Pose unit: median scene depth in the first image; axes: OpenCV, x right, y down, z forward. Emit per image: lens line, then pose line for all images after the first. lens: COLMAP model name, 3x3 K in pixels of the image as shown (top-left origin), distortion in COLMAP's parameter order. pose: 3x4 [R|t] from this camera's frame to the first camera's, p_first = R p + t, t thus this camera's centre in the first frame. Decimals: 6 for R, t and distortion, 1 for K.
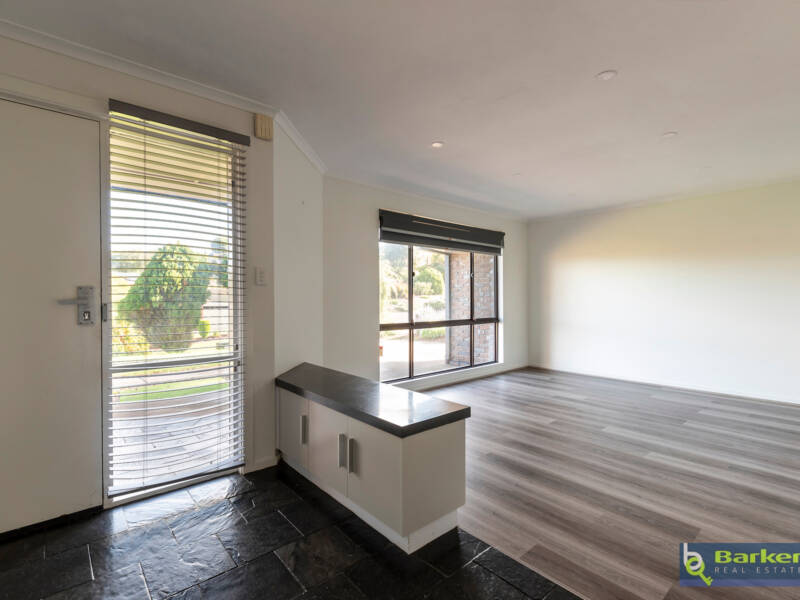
lens RADIAL K [[390.8, 0, 400.5], [0, 390.8, 298.7], [0, 0, 1]] dist [-0.000837, -0.000064]
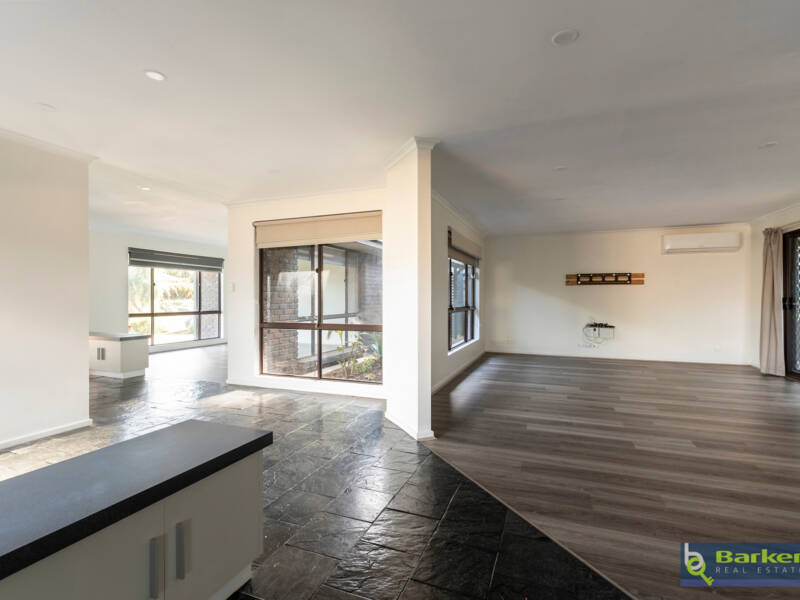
lens RADIAL K [[406.1, 0, 397.8], [0, 406.1, 297.7], [0, 0, 1]] dist [-0.002682, -0.000096]
pose [[0.897228, -0.000623, 0.441566, 0.175925], [0.001992, 0.999995, -0.002638, 0.001040], [-0.441562, 0.003247, 0.897225, -0.908829]]
